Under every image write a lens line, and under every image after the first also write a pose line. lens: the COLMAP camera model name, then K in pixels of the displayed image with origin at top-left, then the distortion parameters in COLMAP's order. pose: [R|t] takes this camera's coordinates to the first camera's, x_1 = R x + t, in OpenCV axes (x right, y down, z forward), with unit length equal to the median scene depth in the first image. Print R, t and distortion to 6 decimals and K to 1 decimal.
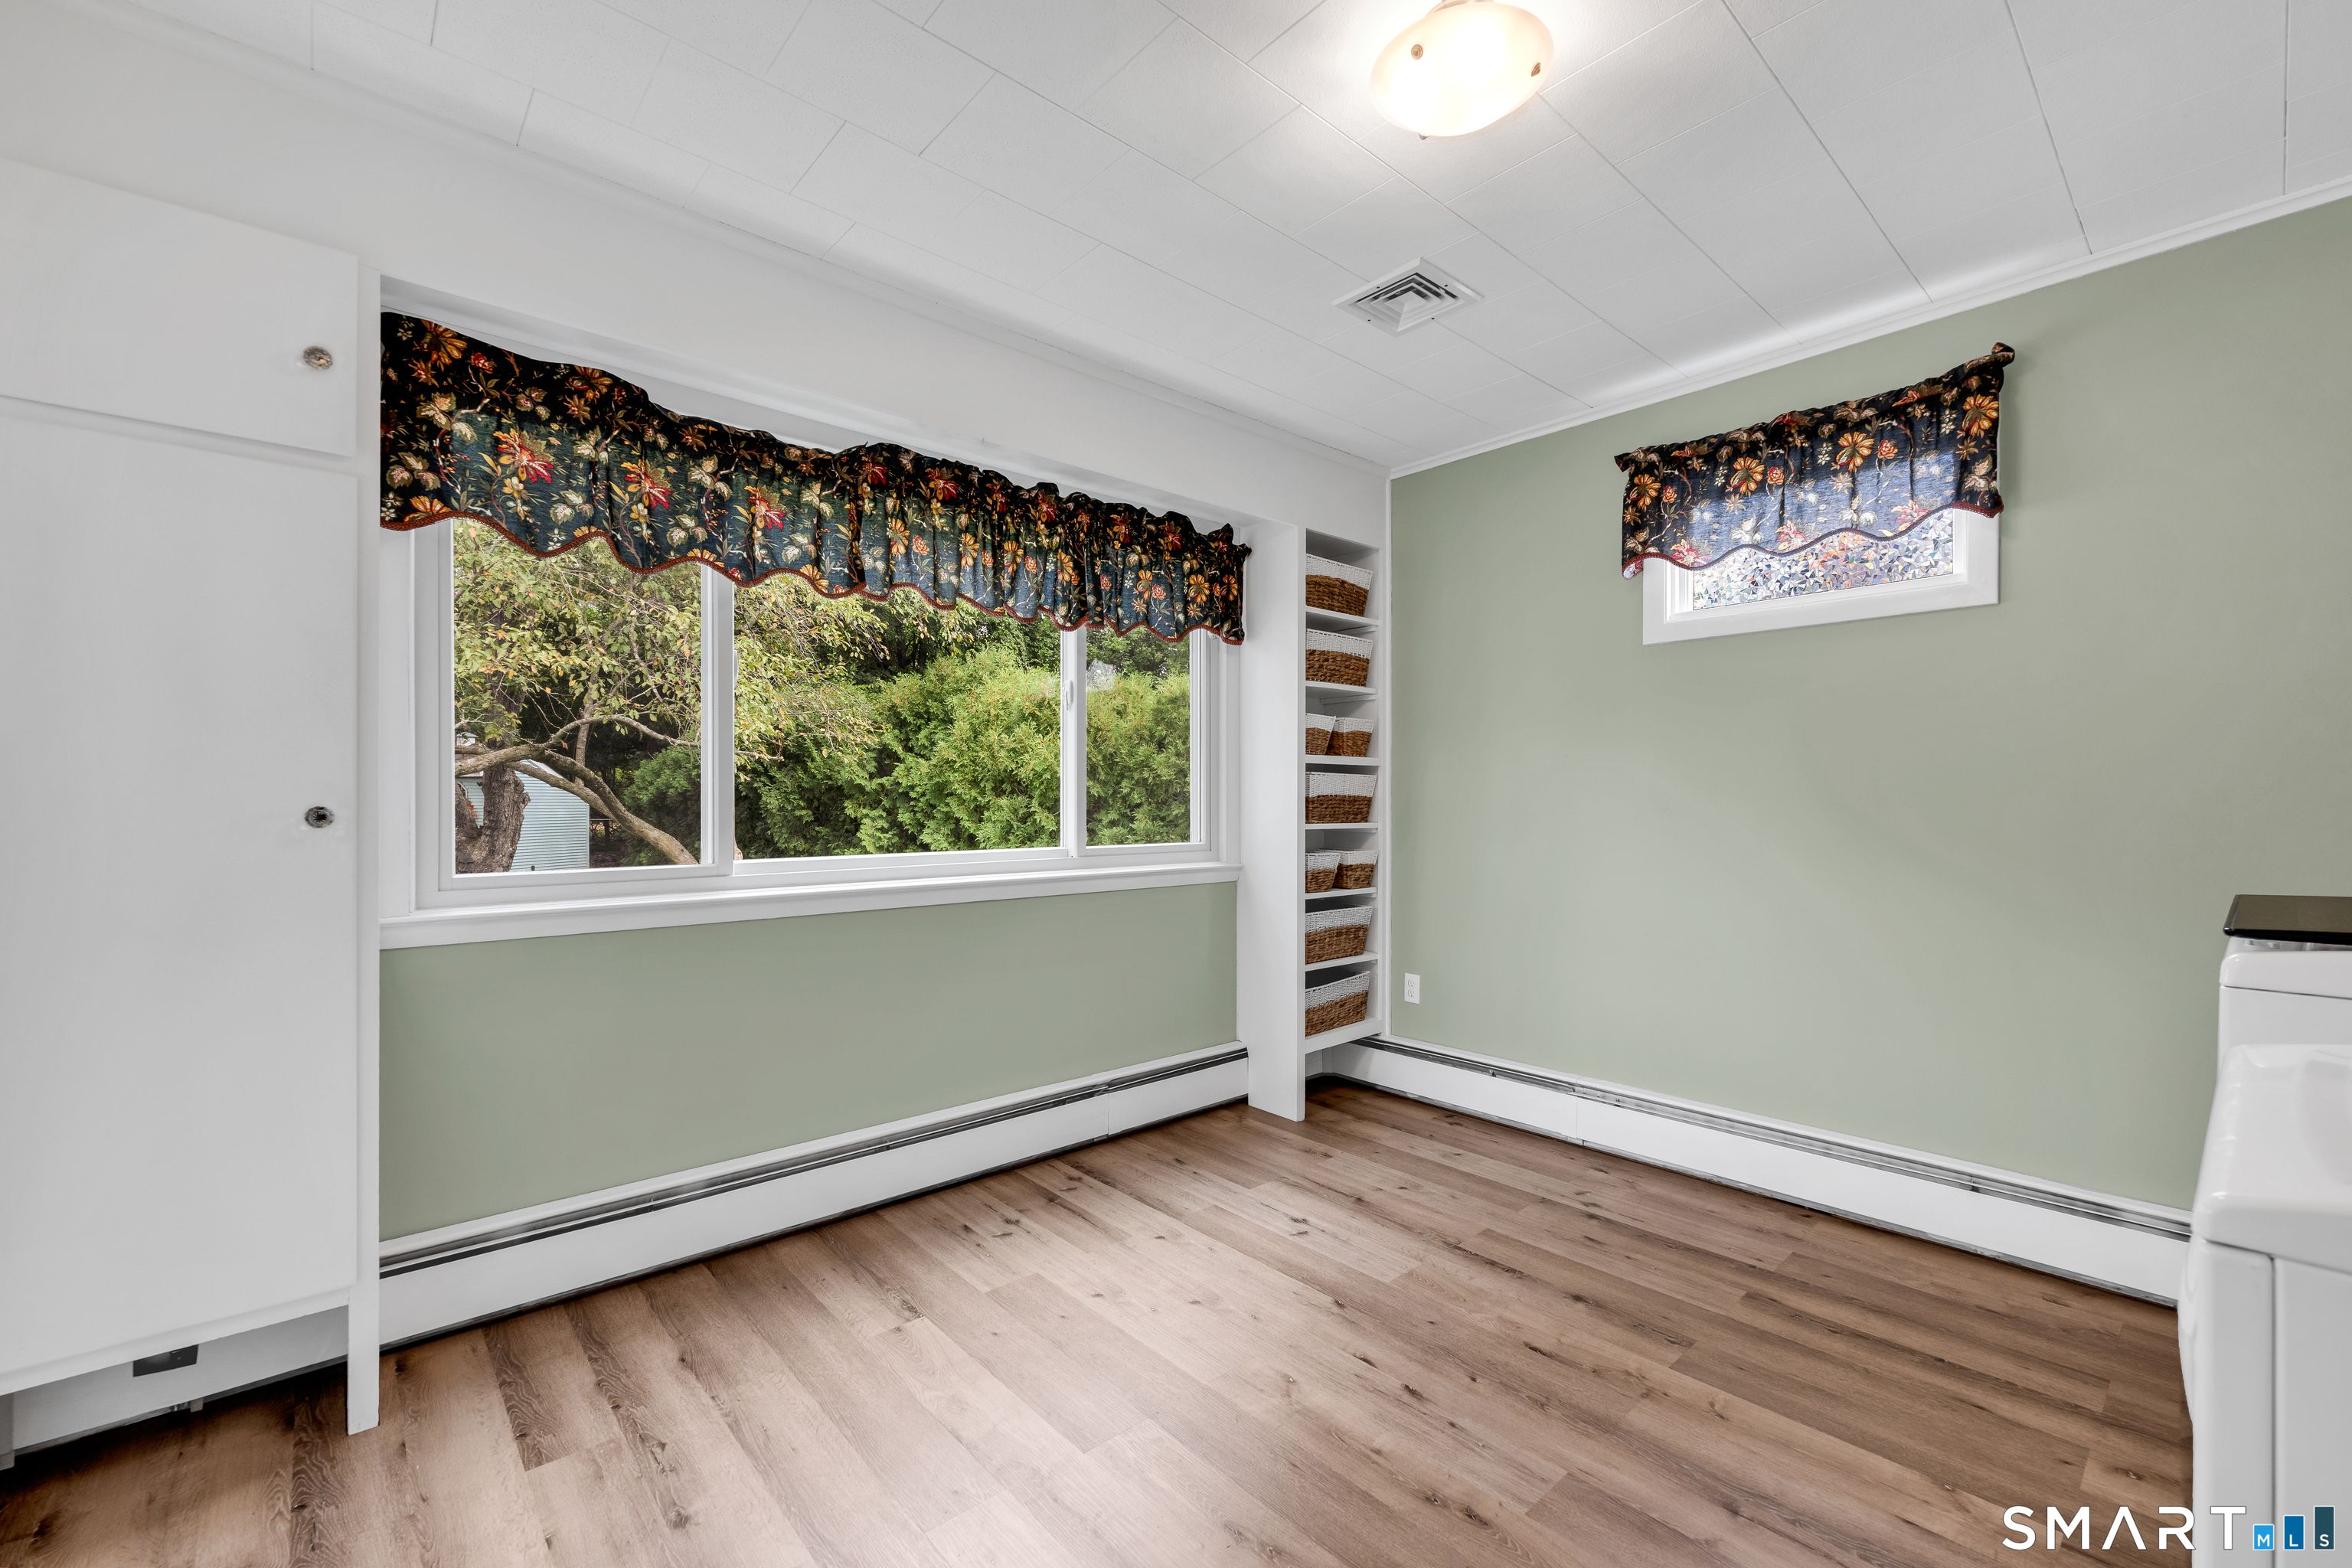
lens RADIAL K [[948.3, 0, 1180.5], [0, 948.3, 791.7], [0, 0, 1]] dist [-0.004127, -0.000055]
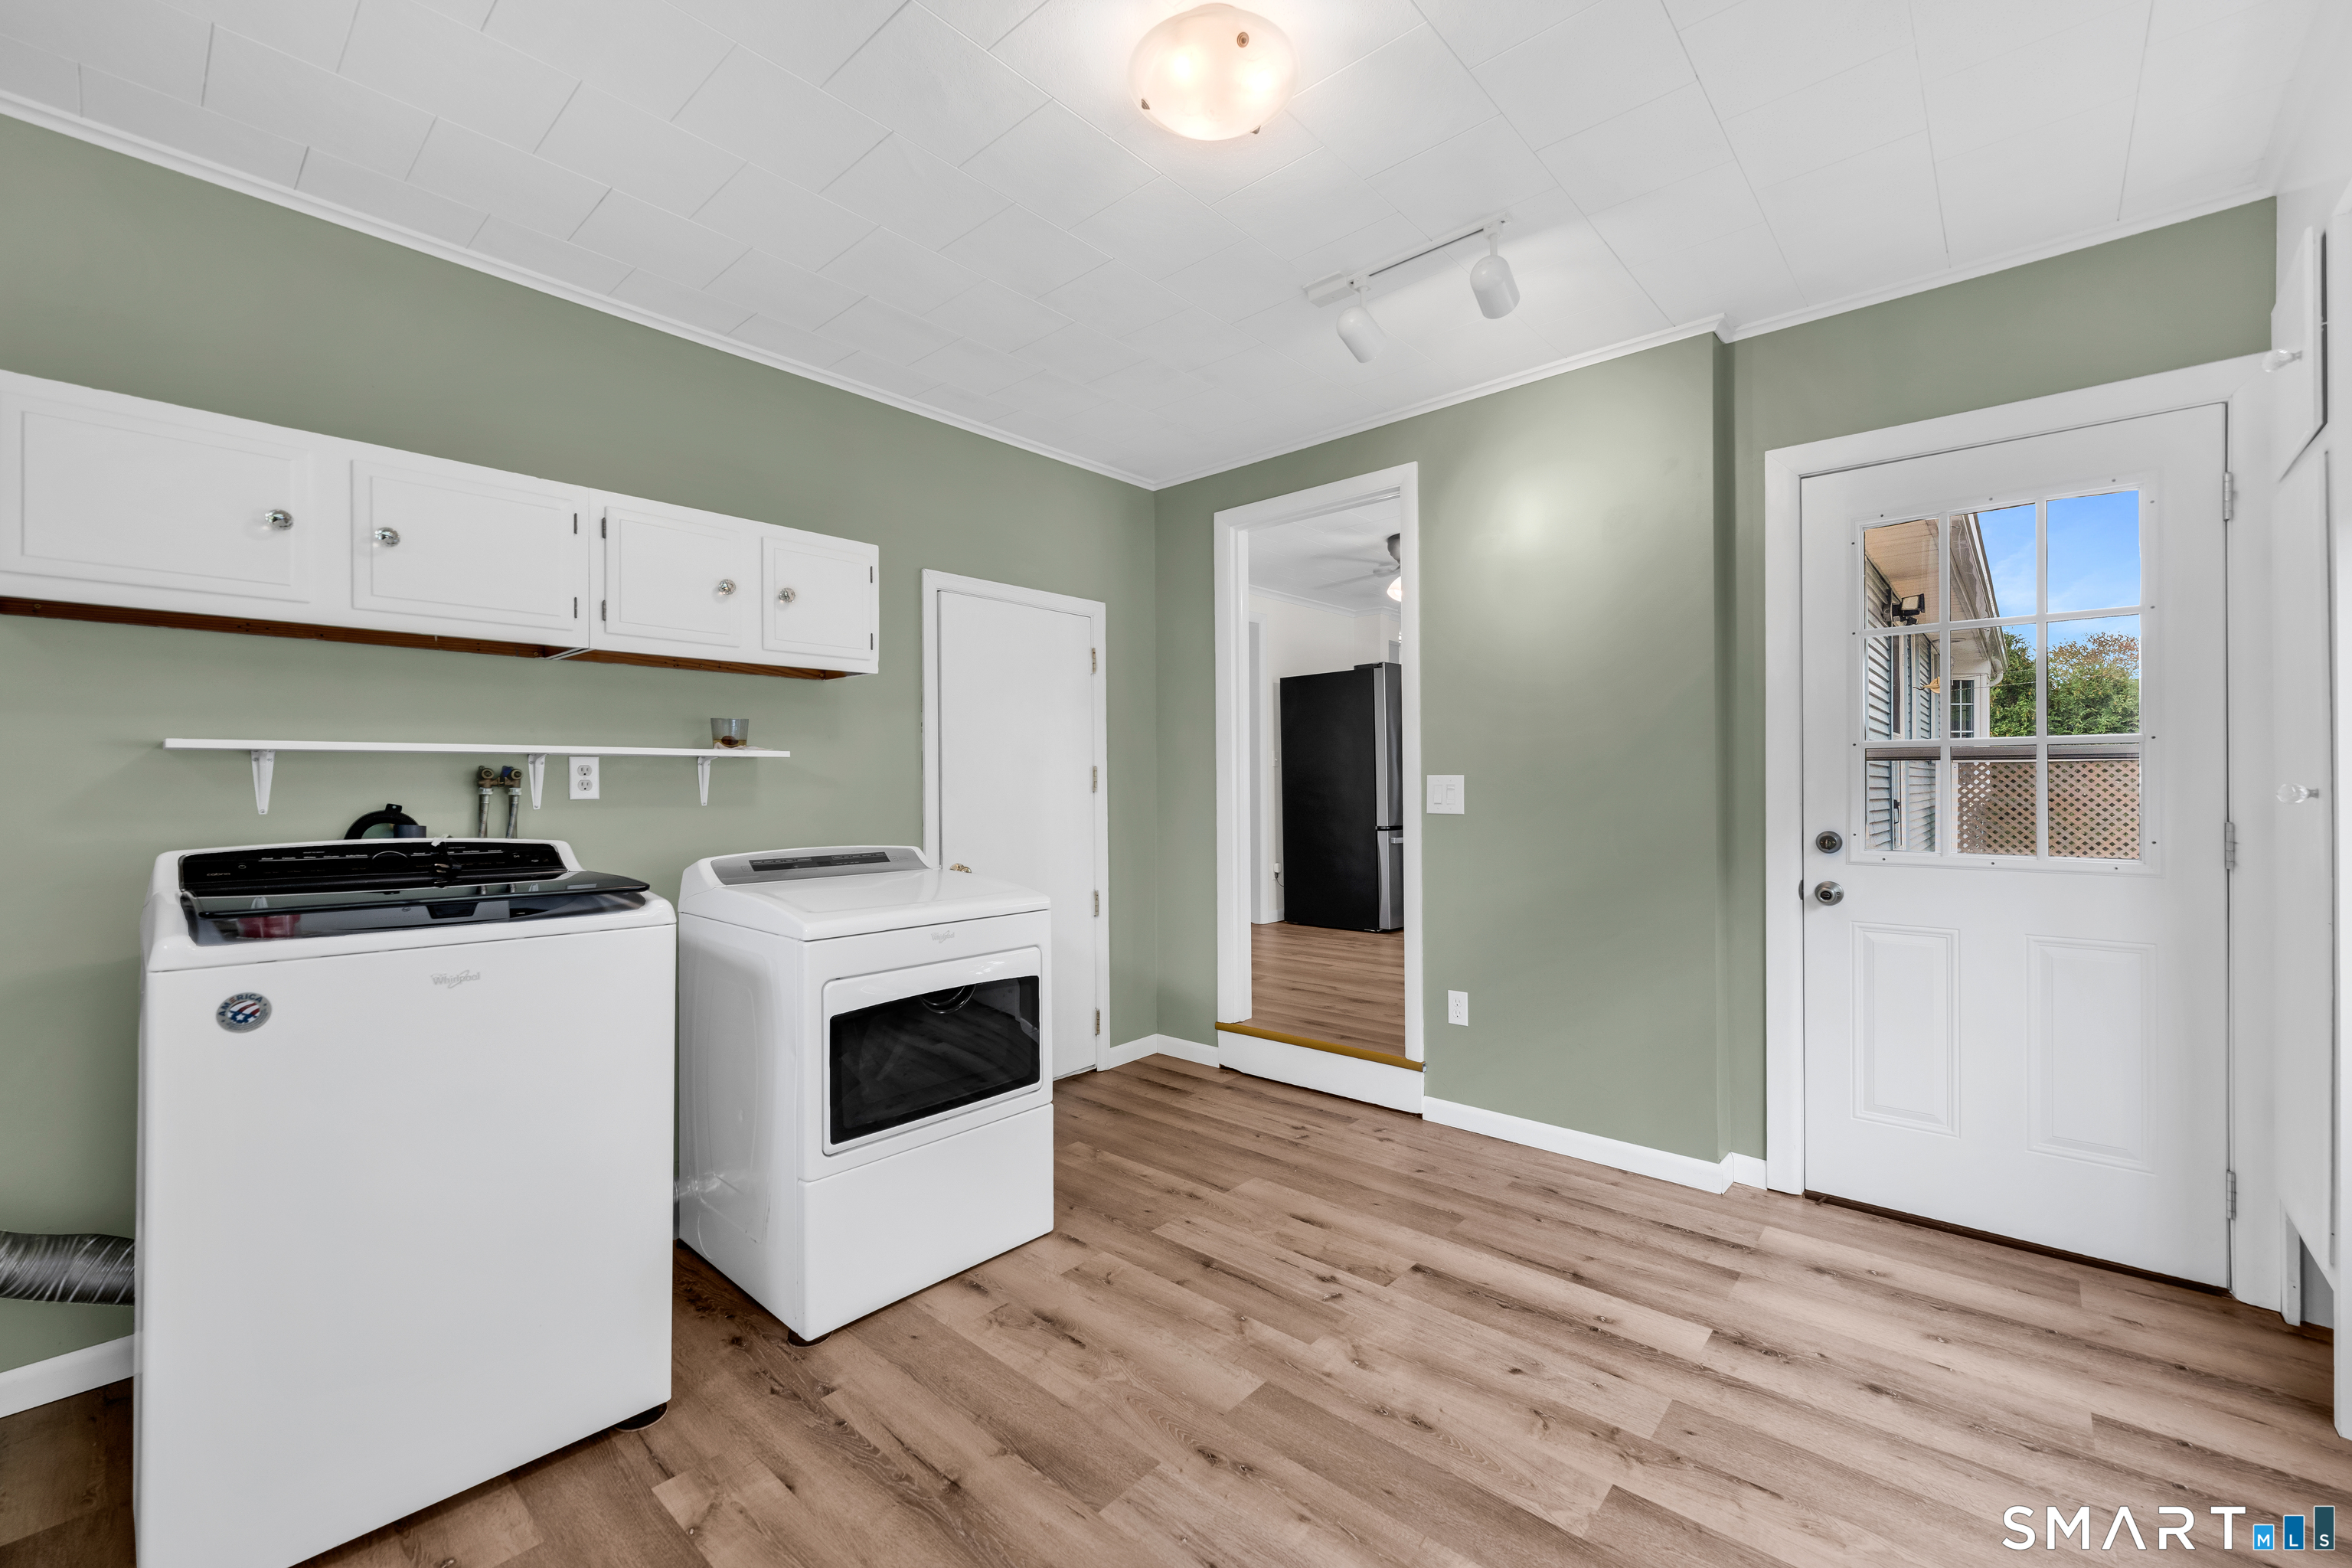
lens RADIAL K [[948.3, 0, 1171.5], [0, 948.3, 786.3], [0, 0, 1]] dist [-0.004127, -0.000055]
pose [[-0.992514, 0.002428, -0.122105, 0.190301], [0.003197, 0.999976, -0.006103, 0.010428], [0.122088, -0.006448, -0.992498, 0.813892]]
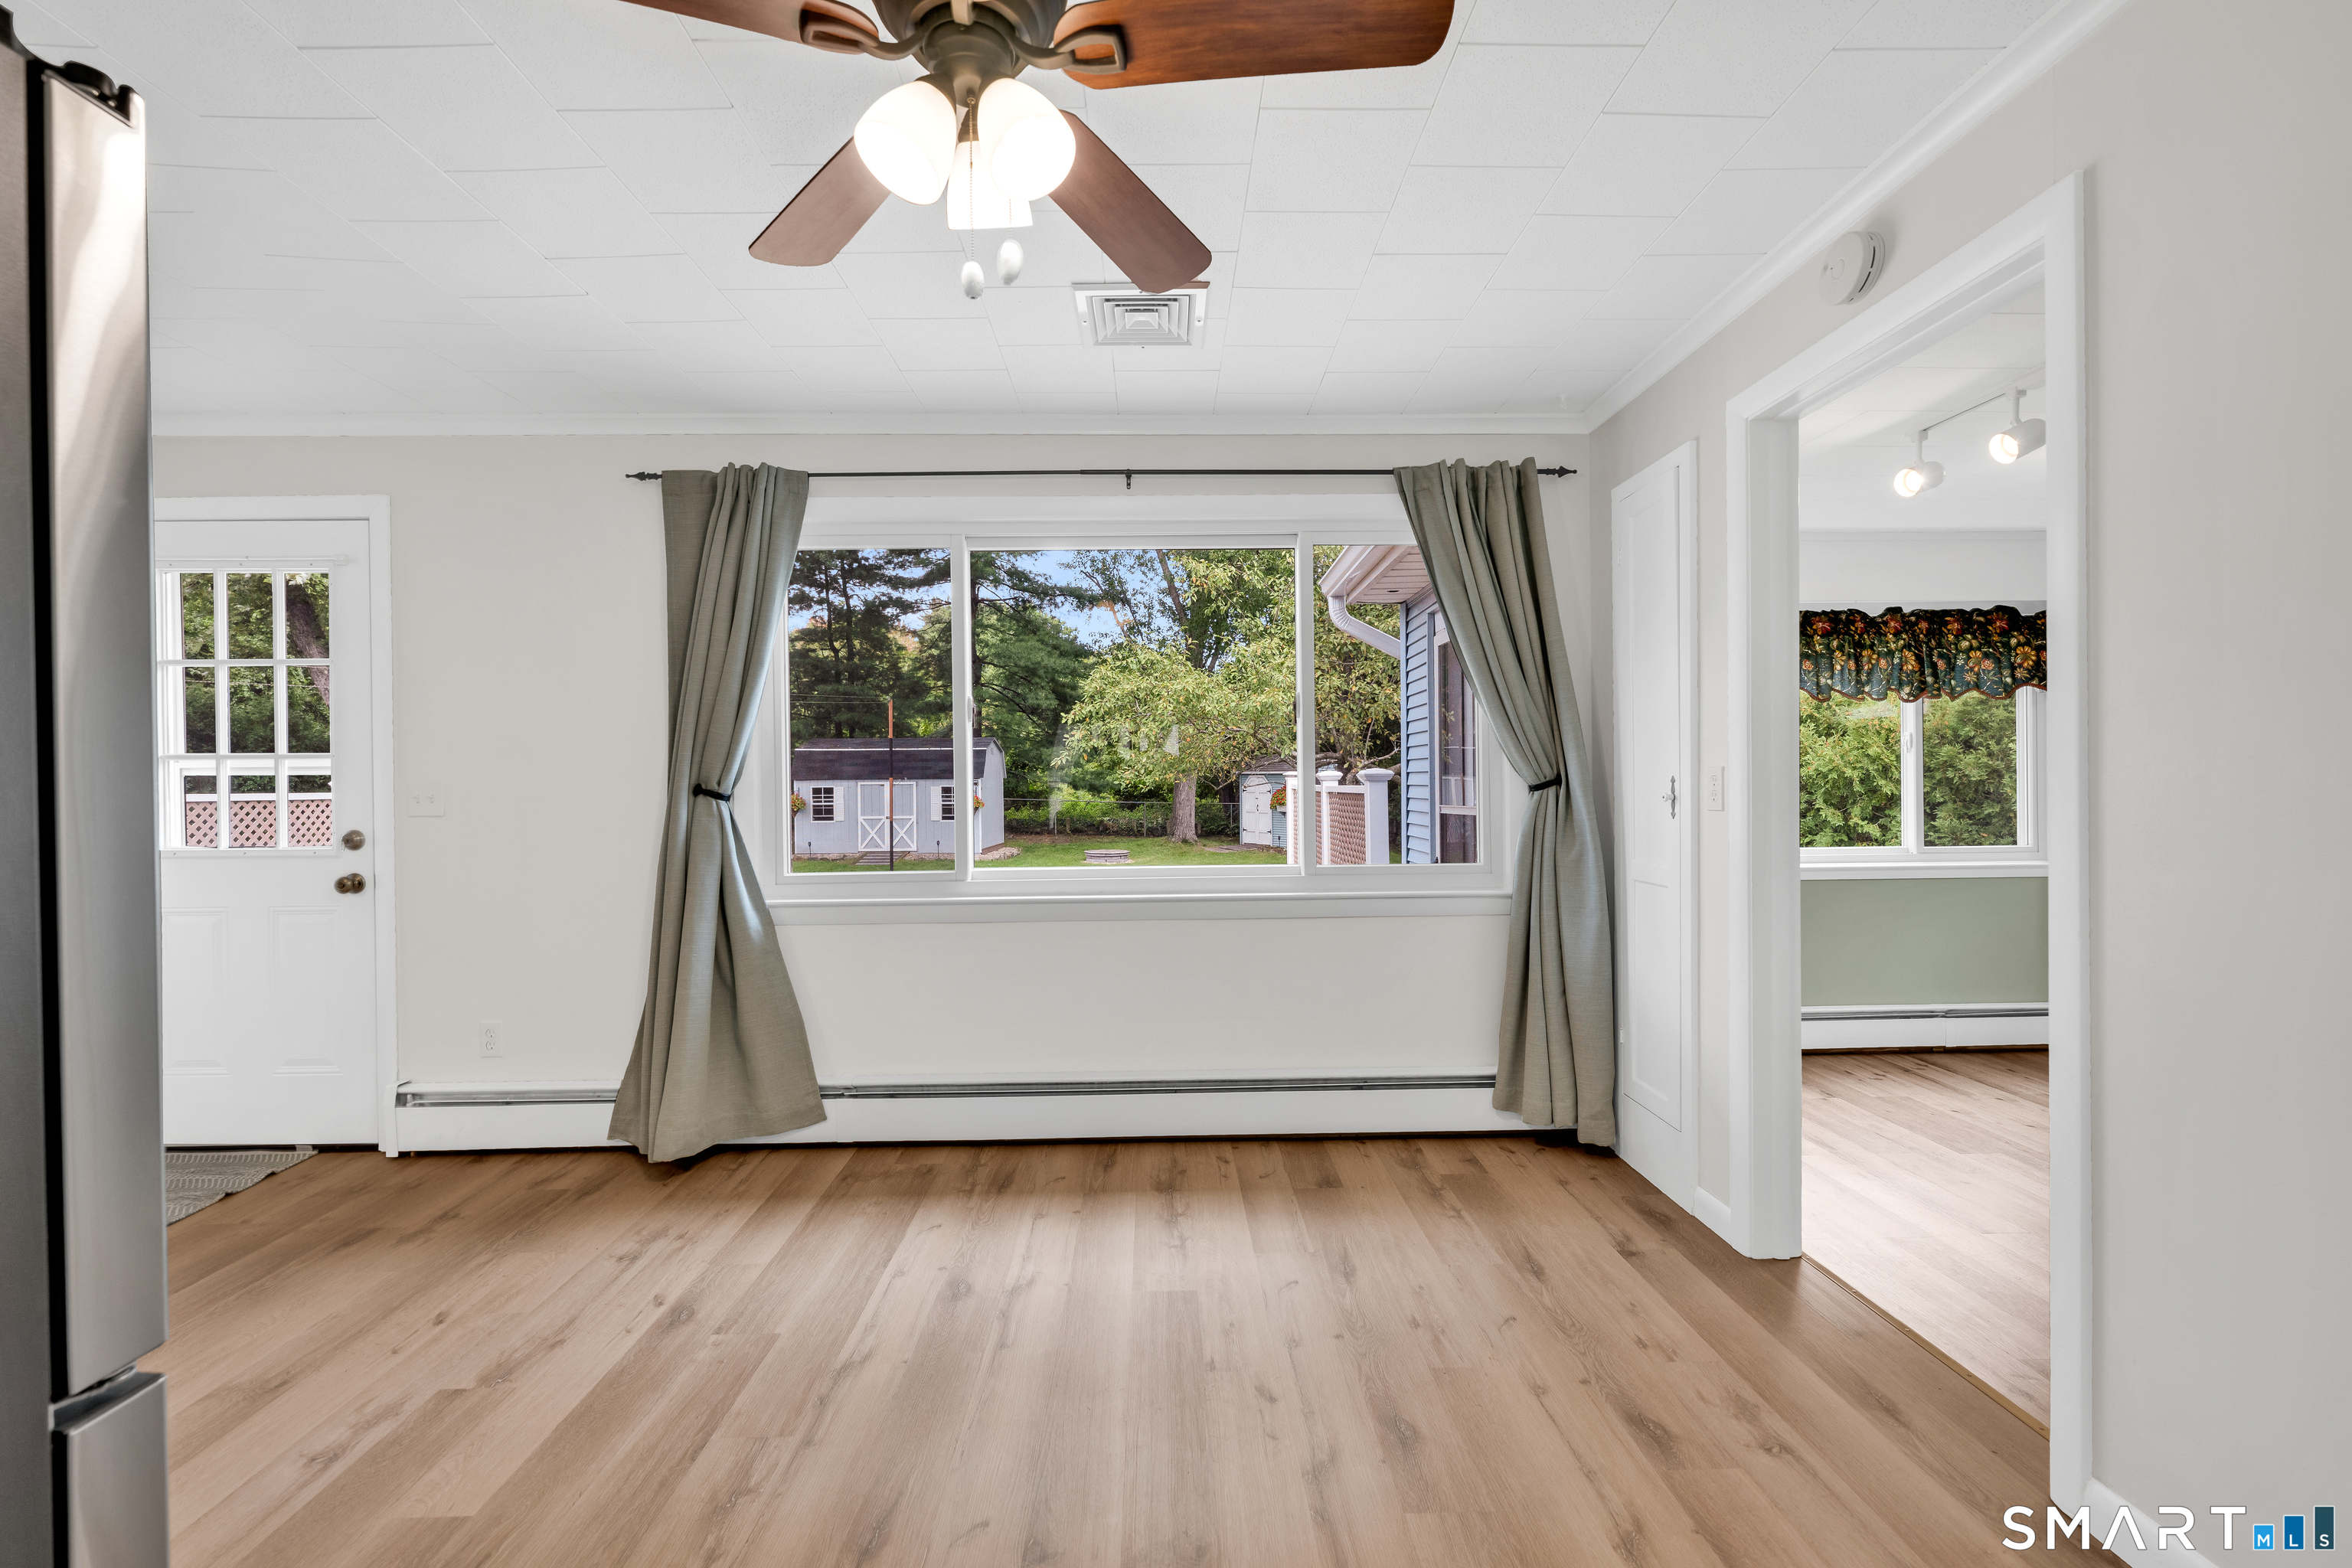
lens RADIAL K [[948.3, 0, 1187.6], [0, 948.3, 784.7], [0, 0, 1]] dist [-0.004127, -0.000055]
pose [[0.768709, -0.006042, -0.639570, -0.042035], [0.013419, 0.999888, 0.006683, -0.064626], [0.639457, -0.013719, 0.768704, -0.869413]]
